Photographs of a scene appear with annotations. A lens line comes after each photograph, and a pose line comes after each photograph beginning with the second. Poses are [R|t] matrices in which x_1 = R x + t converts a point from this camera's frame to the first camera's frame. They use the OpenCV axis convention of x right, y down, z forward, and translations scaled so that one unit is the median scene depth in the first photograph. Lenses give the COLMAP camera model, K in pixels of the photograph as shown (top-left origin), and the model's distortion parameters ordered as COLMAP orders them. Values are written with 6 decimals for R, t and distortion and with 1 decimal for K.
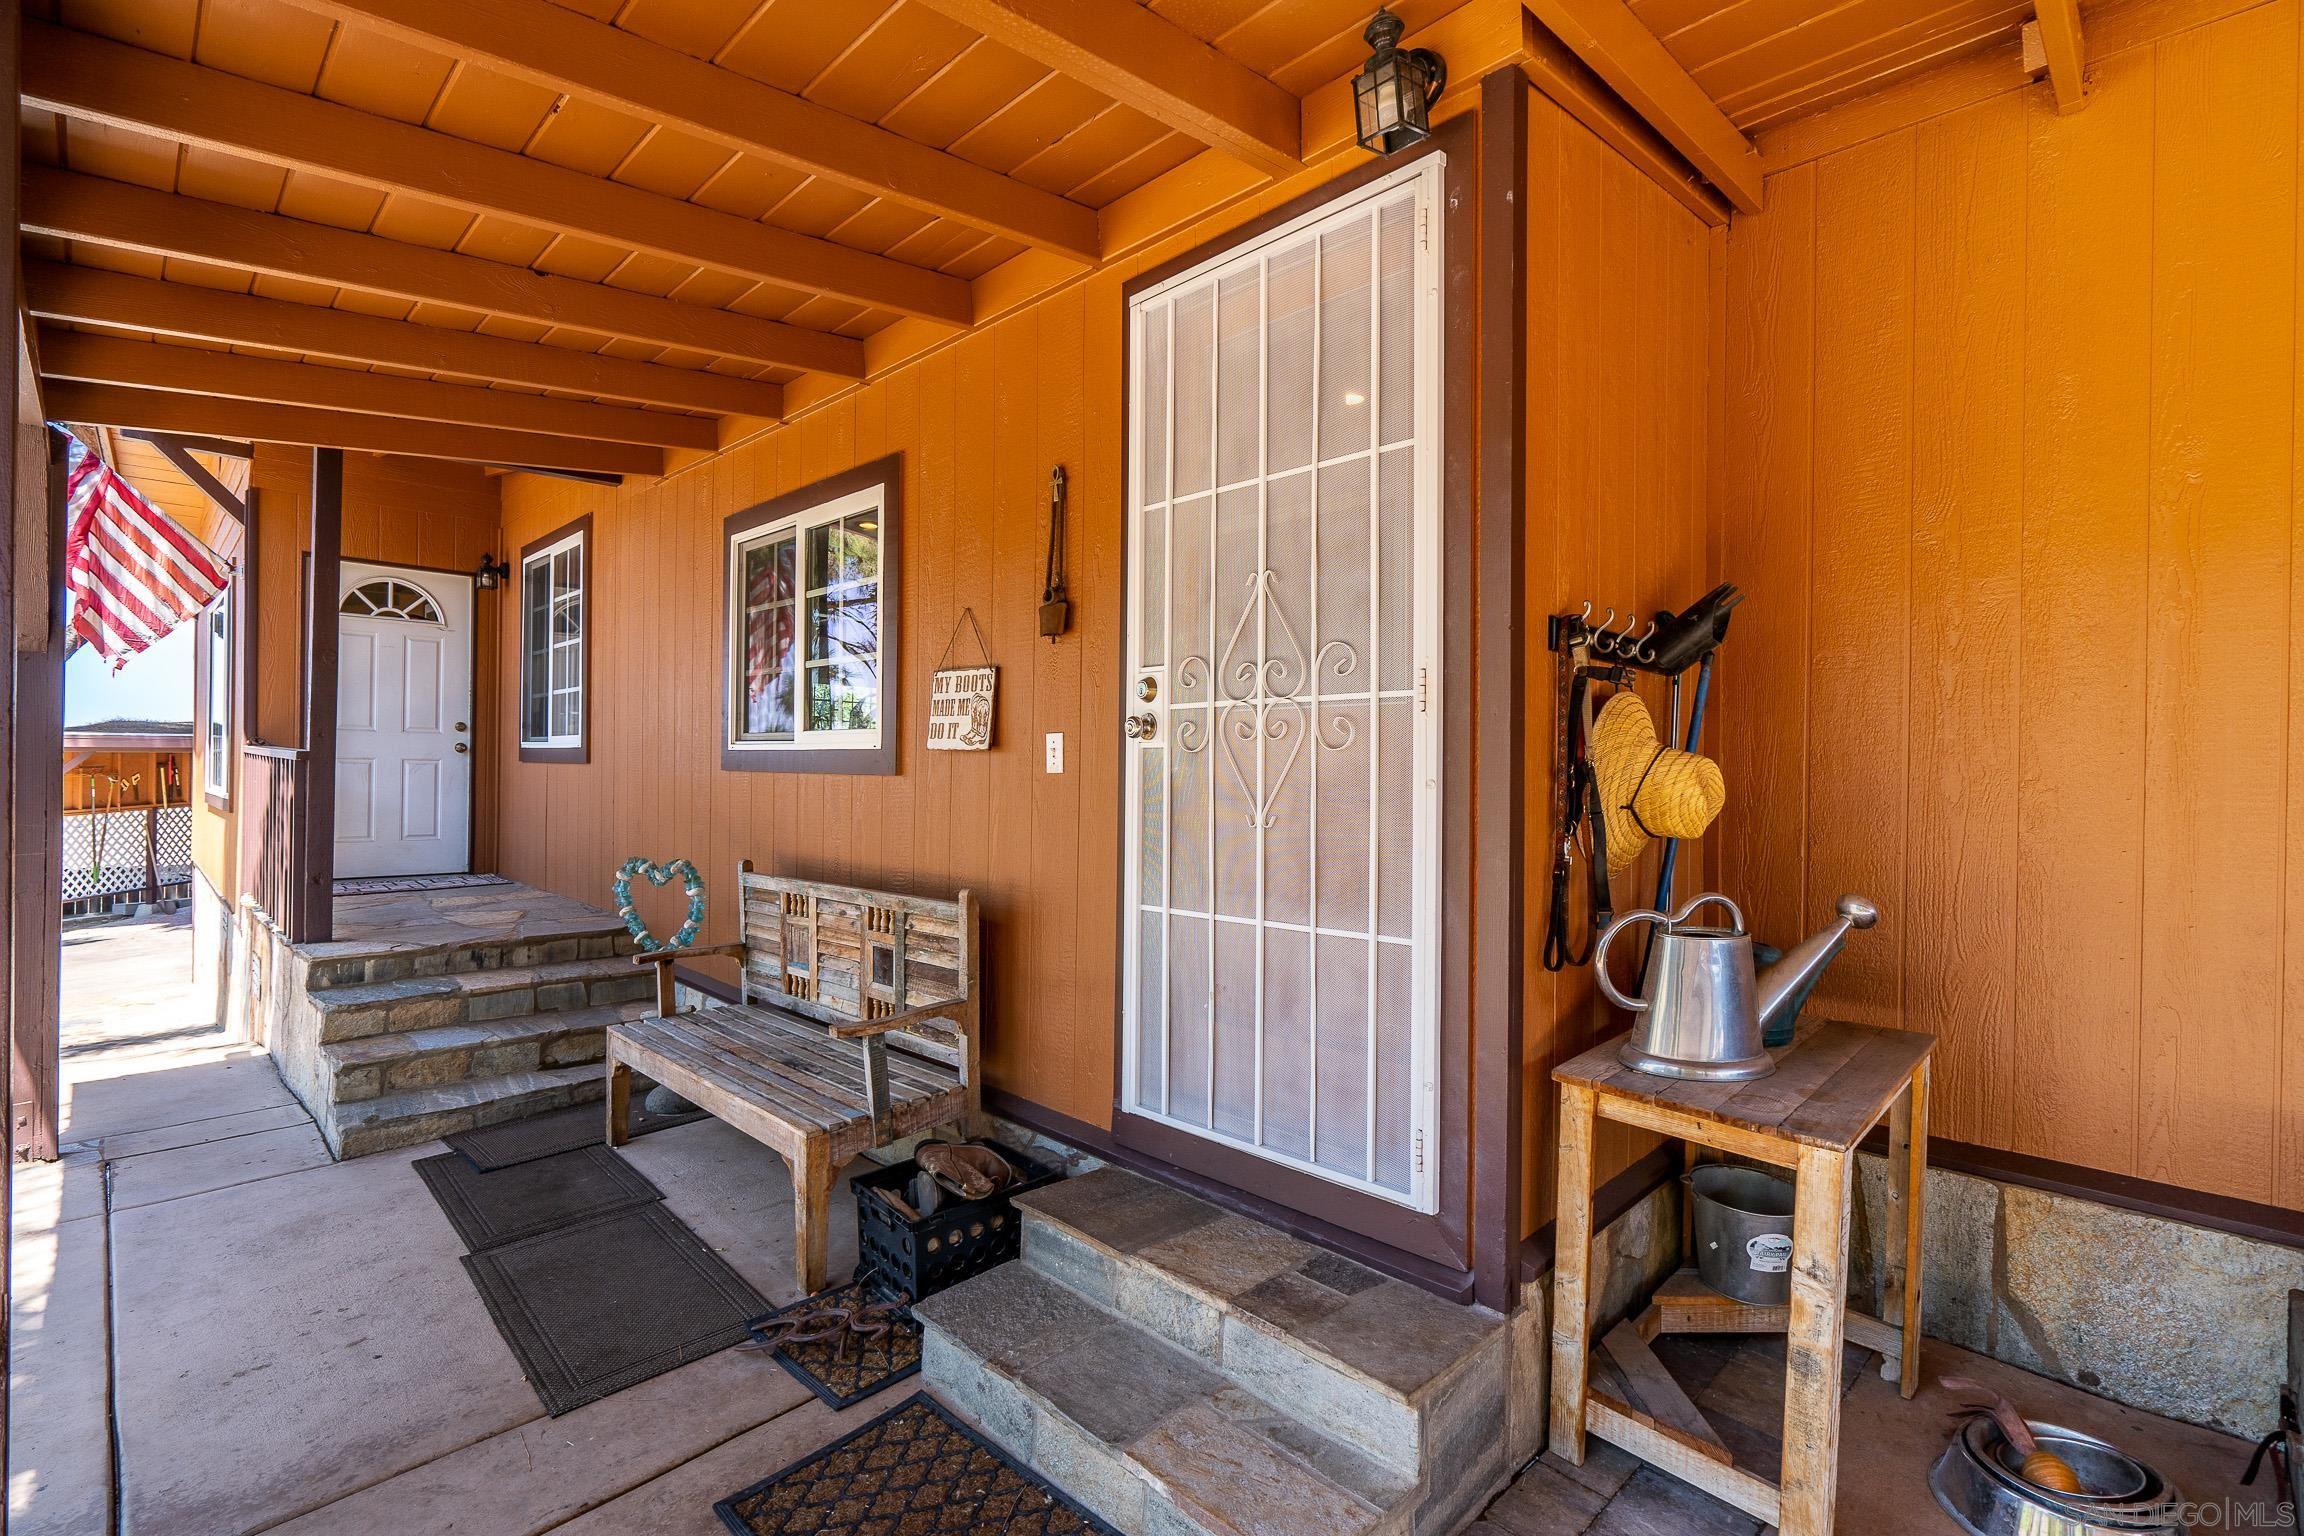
lens RADIAL K [[1040.3, 0, 1169.9], [0, 1040.3, 764.3], [0, 0, 1]] dist [-0.006036, 0.003428]
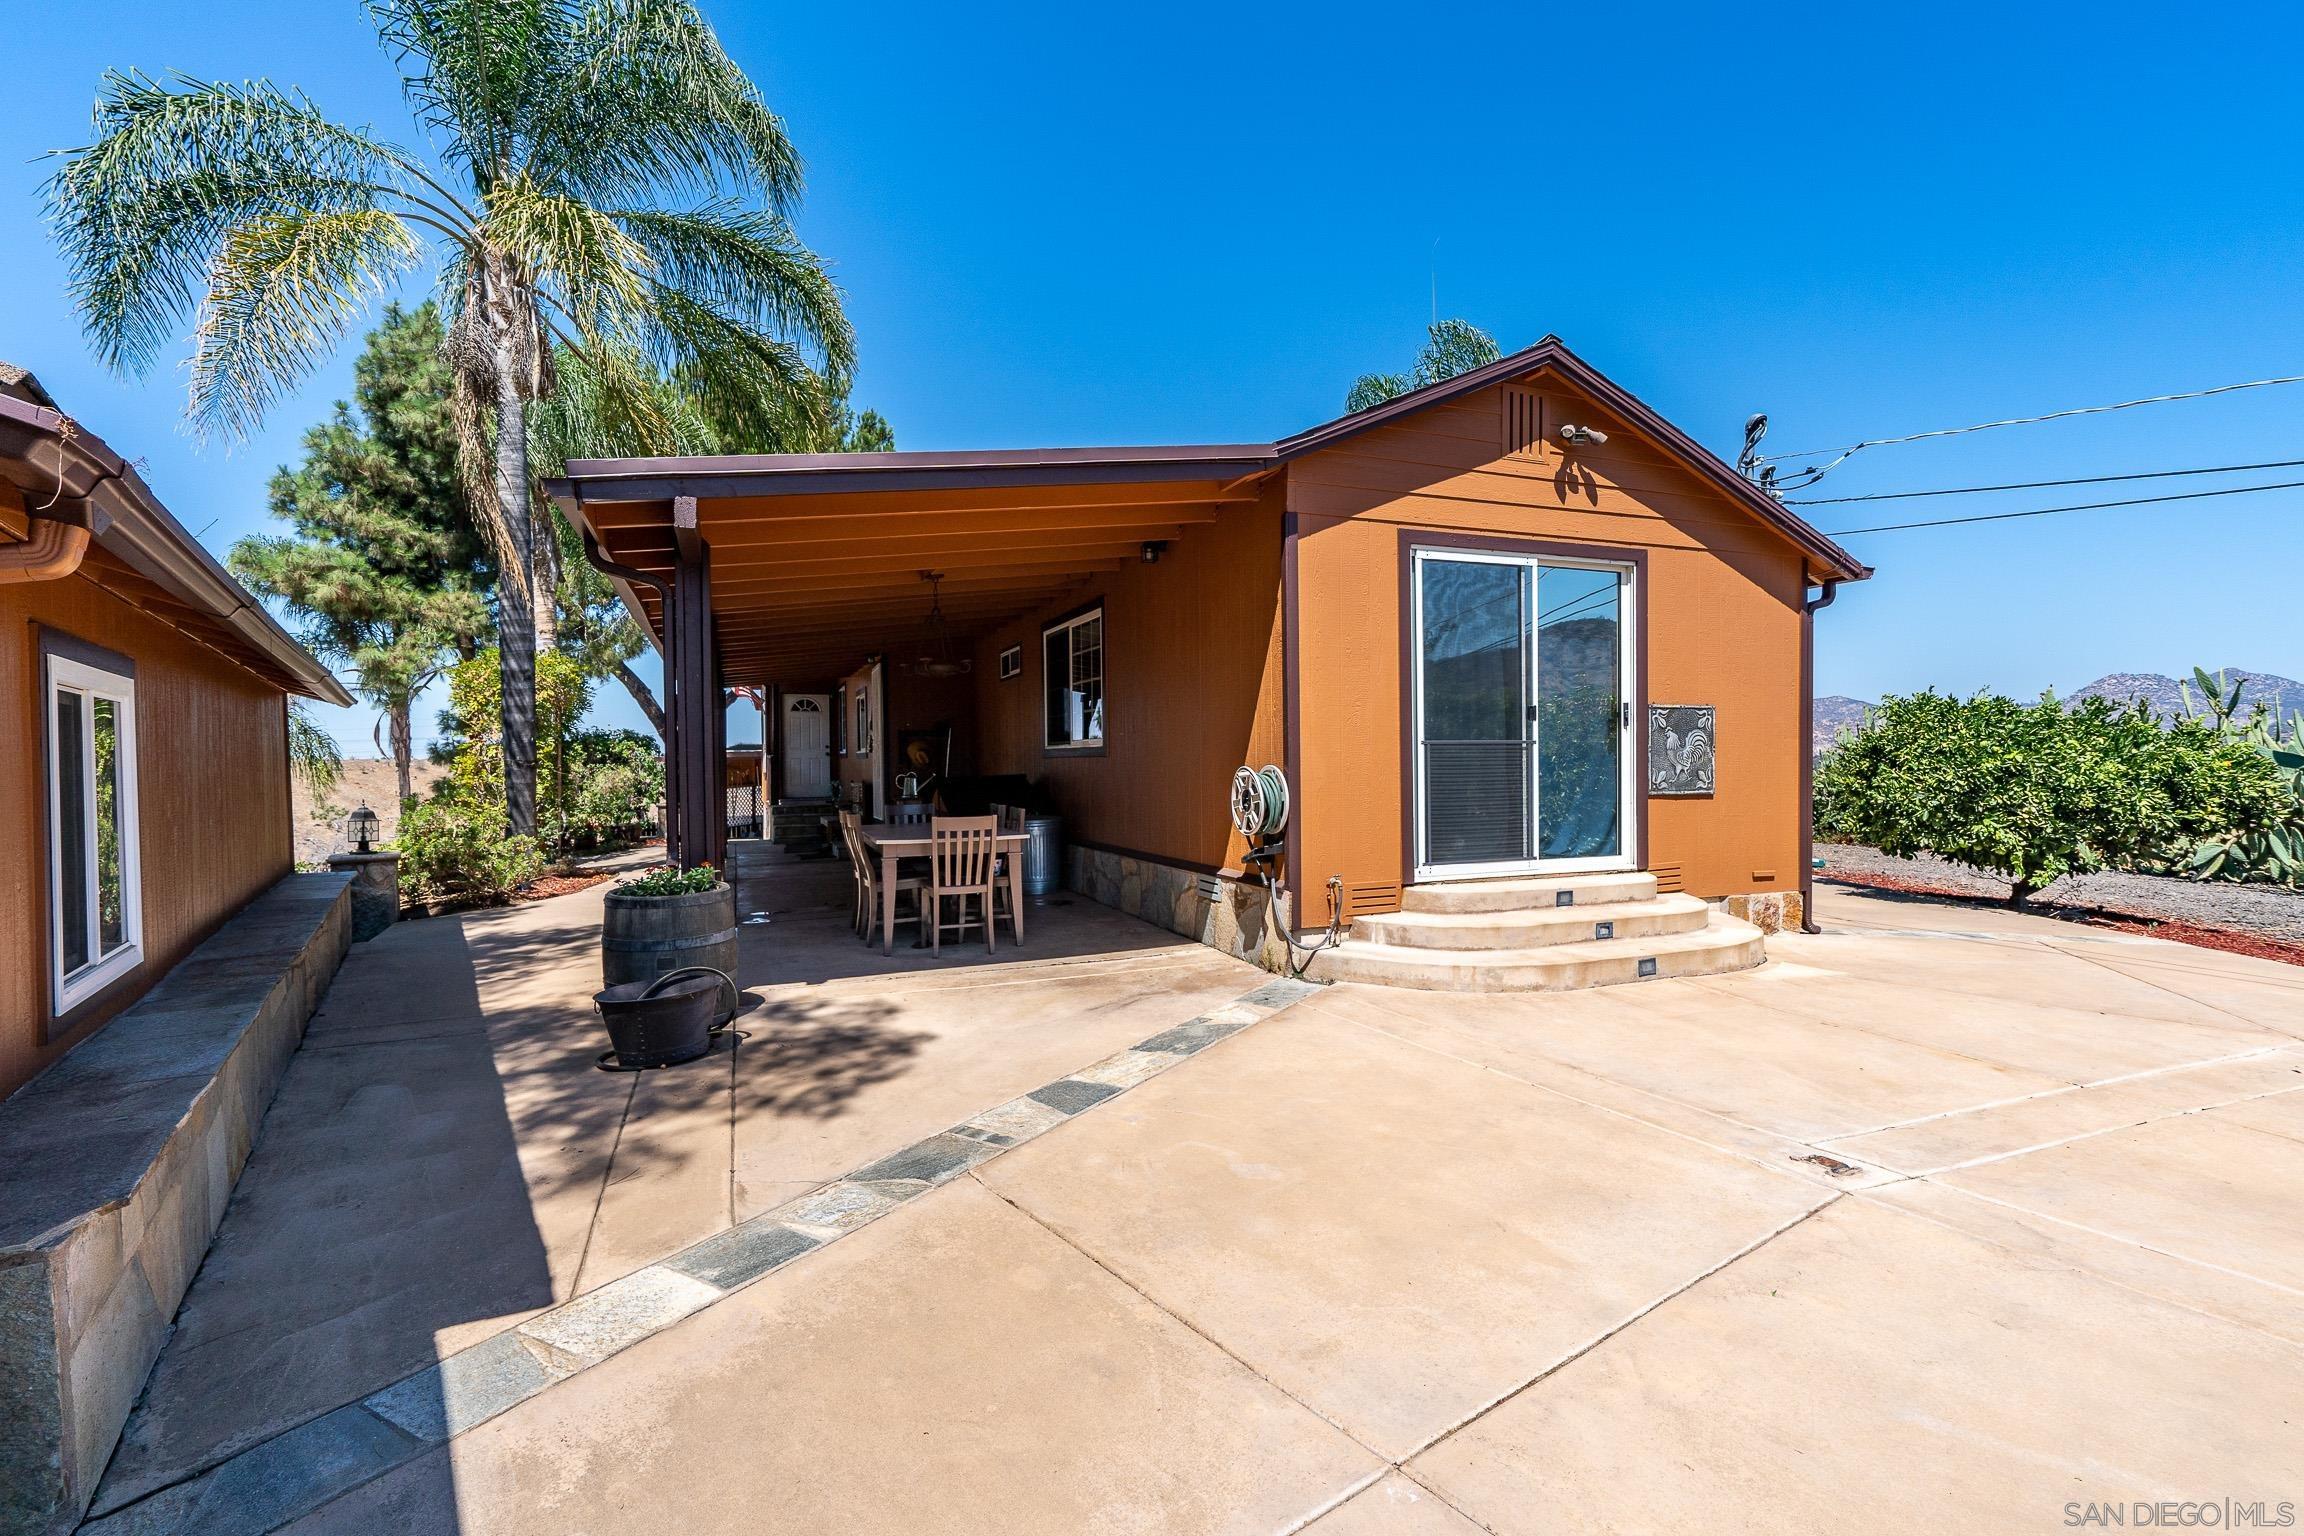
lens RADIAL K [[1040.3, 0, 1151.2], [0, 1040.3, 768.8], [0, 0, 1]] dist [-0.006036, 0.003428]
pose [[0.910104, -0.016168, -0.414064, 1.616351], [0.020134, 0.999784, 0.005215, 0.036192], [0.413890, -0.013083, 0.910233, -1.532481]]
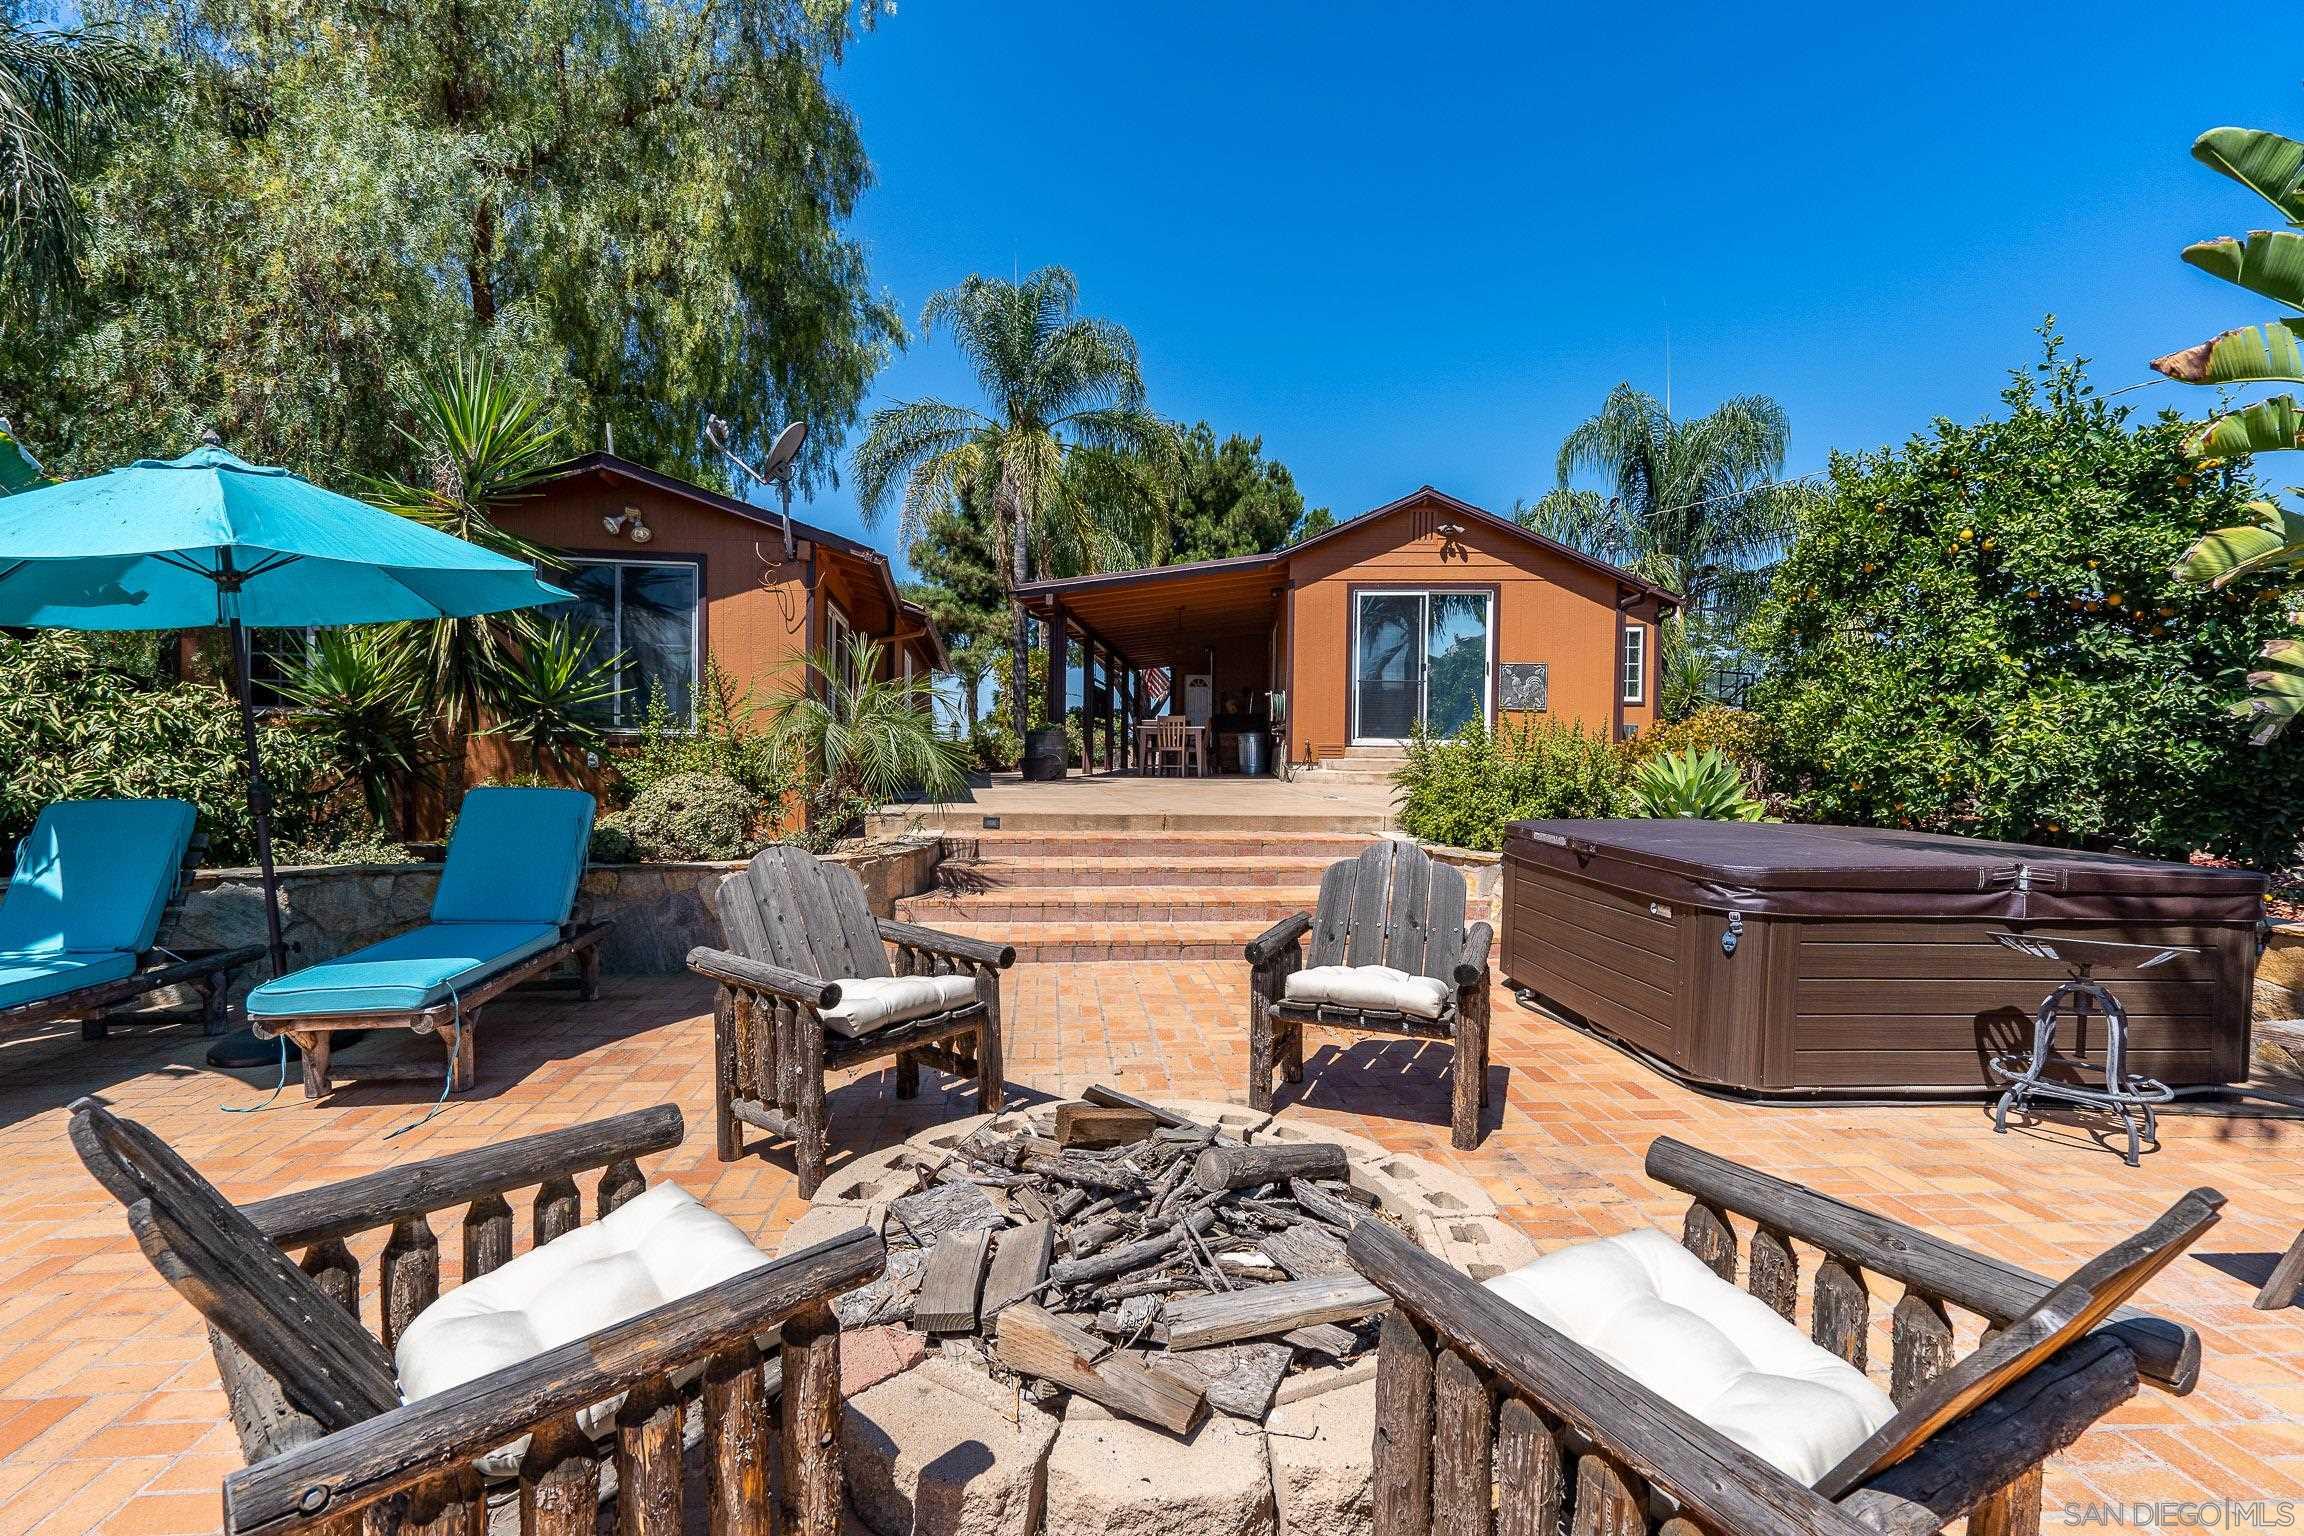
lens RADIAL K [[1040.3, 0, 1155.9], [0, 1040.3, 768.5], [0, 0, 1]] dist [-0.006036, 0.003428]
pose [[0.637321, 0.010000, -0.770534, 2.959411], [-0.005146, 0.999949, 0.008721, 0.201561], [0.770581, -0.001593, 0.637340, -2.280688]]
